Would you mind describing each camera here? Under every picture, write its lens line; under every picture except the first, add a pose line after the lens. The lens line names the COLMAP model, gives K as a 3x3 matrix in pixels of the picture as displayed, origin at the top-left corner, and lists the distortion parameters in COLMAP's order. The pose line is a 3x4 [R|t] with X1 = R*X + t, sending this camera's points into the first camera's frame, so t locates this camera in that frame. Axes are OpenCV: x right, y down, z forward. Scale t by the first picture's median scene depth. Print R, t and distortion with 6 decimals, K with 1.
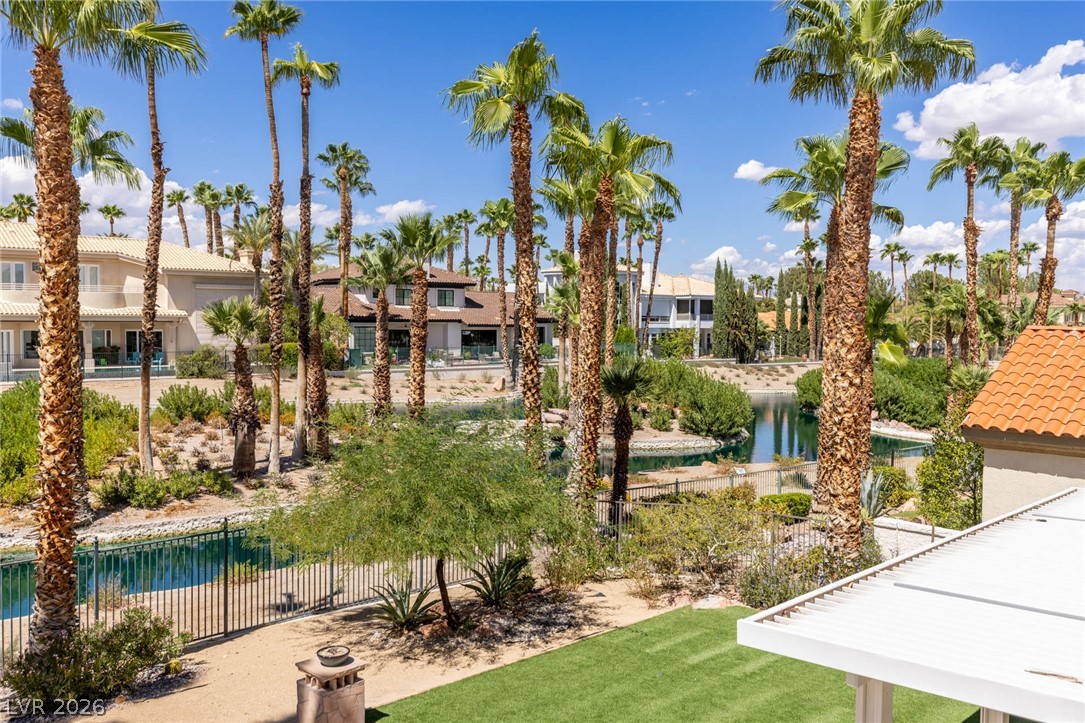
lens RADIAL K [[922.7, 0, 549.2], [0, 922.7, 360.0], [0, 0, 1]] dist [0.010488, -0.015591]
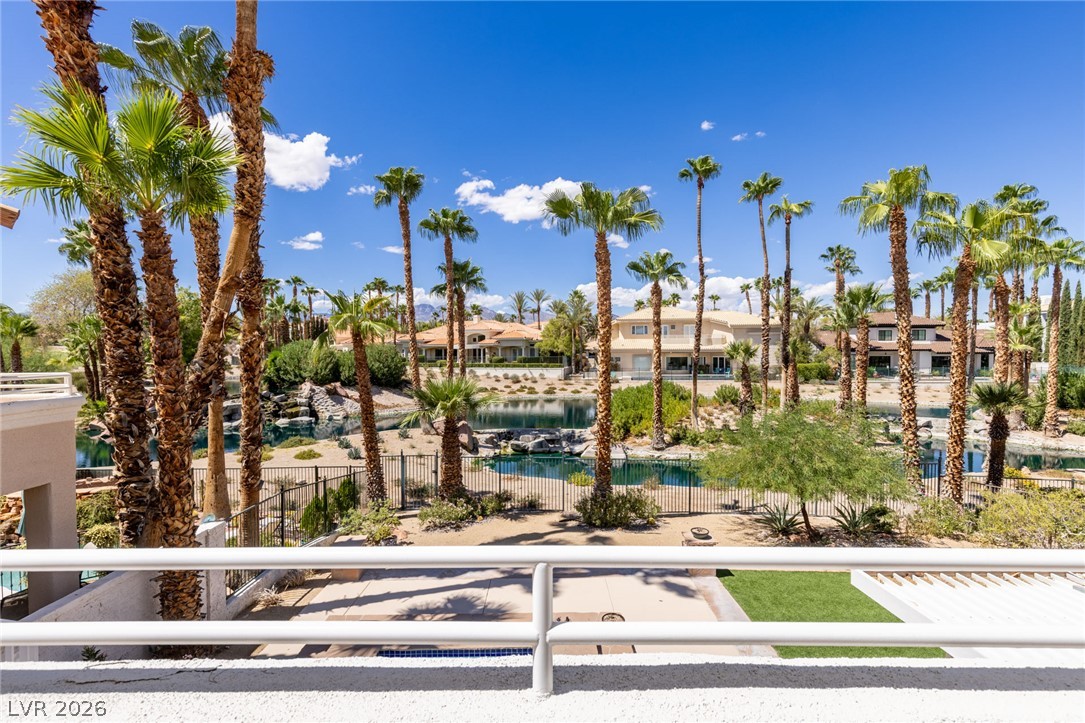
lens RADIAL K [[483.8, 0, 548.0], [0, 483.8, 361.2], [0, 0, 1]] dist [0.006686, -0.001143]
pose [[0.701190, 0.005170, -0.712956, 0.137862], [-0.021293, 0.999680, -0.013692, -0.002466], [0.712657, 0.024782, 0.701075, 0.052290]]
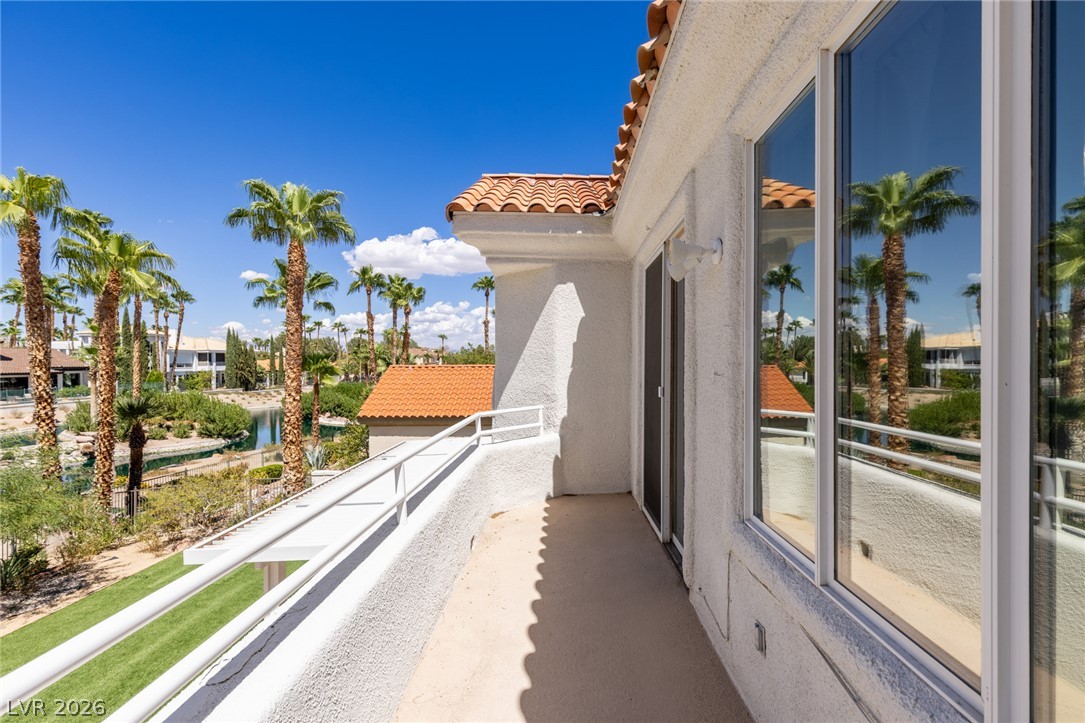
lens RADIAL K [[483.8, 0, 547.6], [0, 483.8, 361.6], [0, 0, 1]] dist [0.006686, -0.001143]
pose [[0.727737, -0.018464, 0.685608, 0.030501], [0.049638, 0.998434, -0.025800, 0.000500], [-0.684058, 0.052808, 0.727513, -0.029858]]
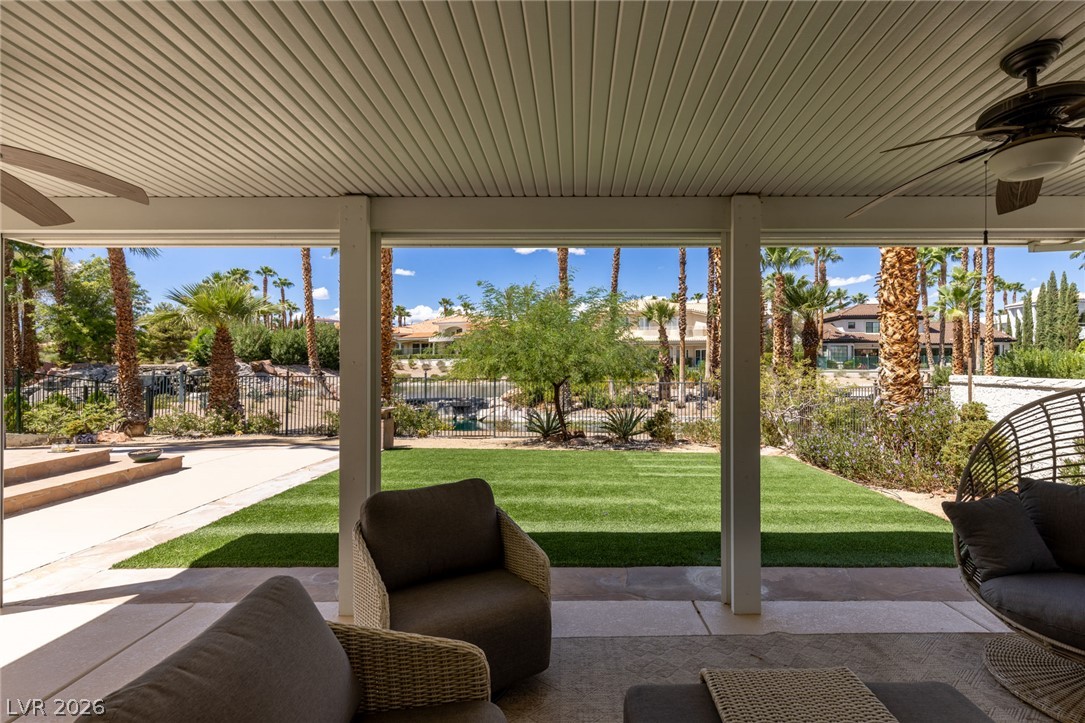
lens RADIAL K [[494.3, 0, 575.5], [0, 494.3, 347.7], [0, 0, 1]] dist [0.009864, -0.001639]
pose [[0.704403, -0.034663, -0.708953, 0.363805], [-0.021491, 0.997307, -0.070115, 0.155877], [0.709475, 0.064625, 0.701761, 0.358367]]
